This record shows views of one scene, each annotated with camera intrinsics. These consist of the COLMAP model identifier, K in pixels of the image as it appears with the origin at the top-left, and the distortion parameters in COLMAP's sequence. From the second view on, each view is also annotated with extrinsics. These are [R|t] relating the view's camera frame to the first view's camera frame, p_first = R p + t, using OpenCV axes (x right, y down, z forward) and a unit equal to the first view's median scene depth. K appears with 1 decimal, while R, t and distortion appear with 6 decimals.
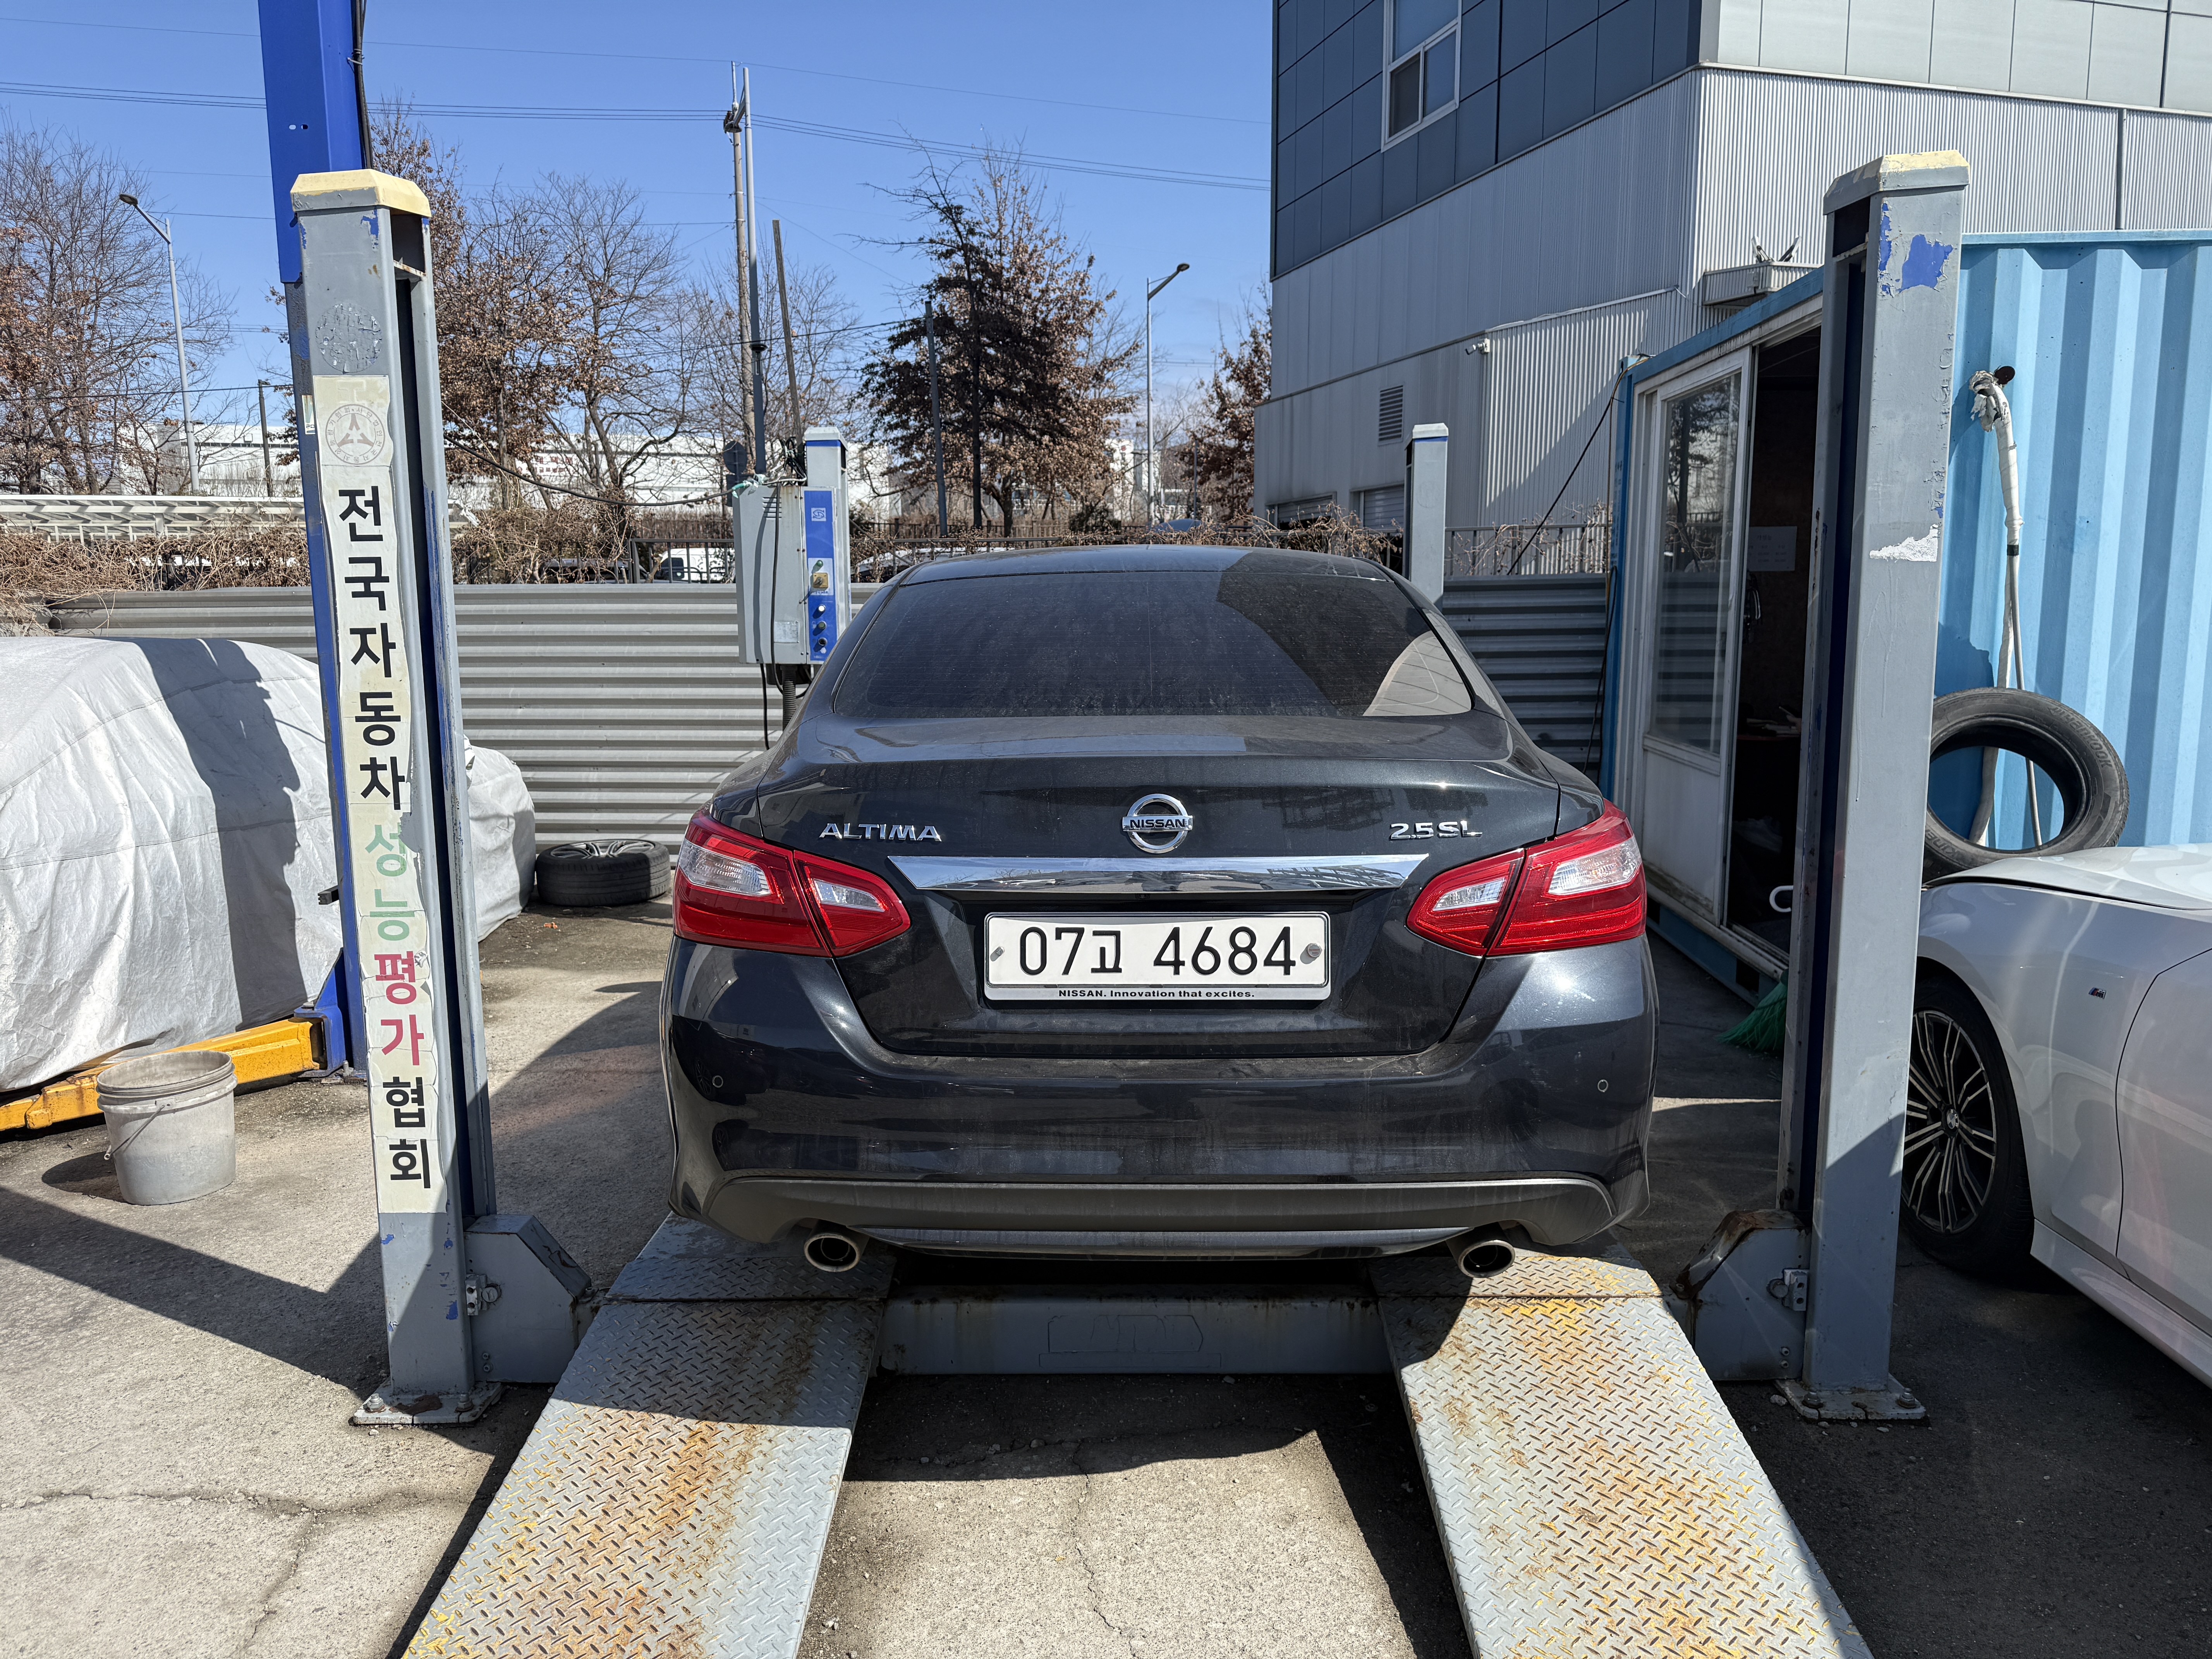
lens RADIAL K [[1574.6, 0, 1116.8], [0, 1574.6, 805.9], [0, 0, 1]] dist [0.004344, -0.013862]
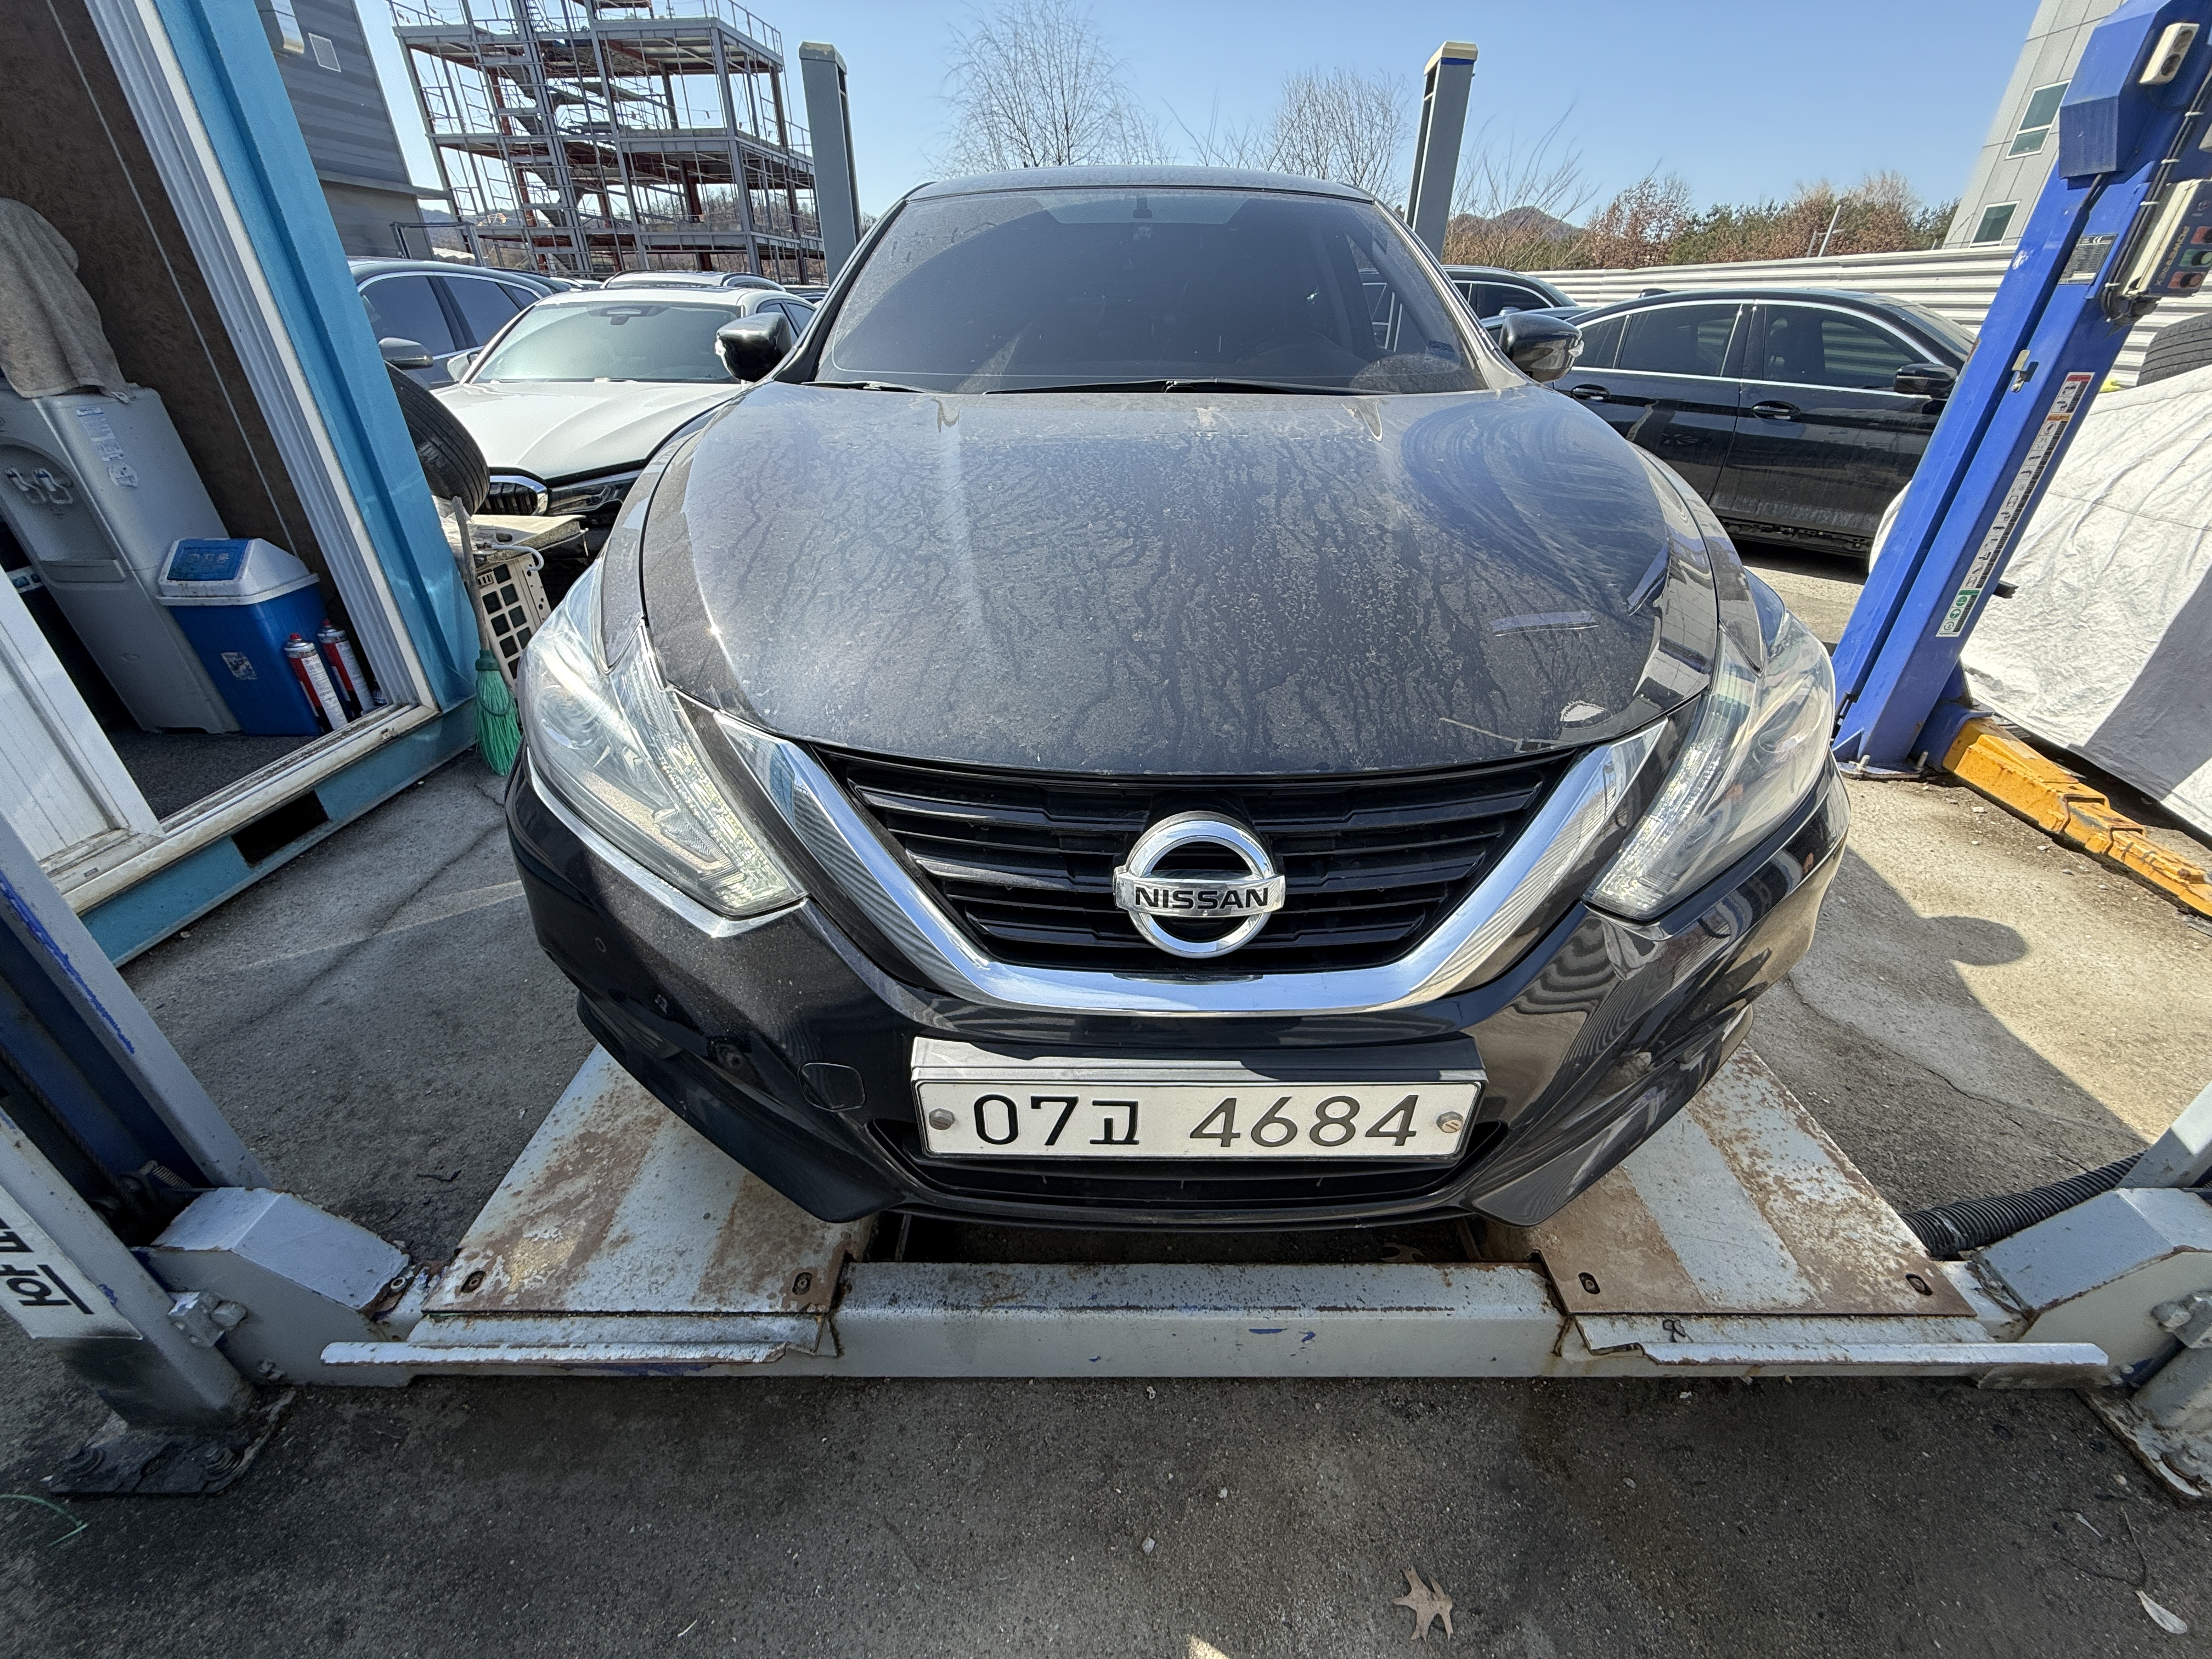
lens RADIAL K [[876.1, 0, 1101.9], [0, 876.1, 820.7], [0, 0, 1]] dist [-0.002449, 0.000739]
pose [[0.999756, 0.015793, 0.015413, -0.040004], [-0.020474, 0.924417, 0.380833, -0.081676], [-0.008234, -0.381055, 0.924516, 0.743817]]
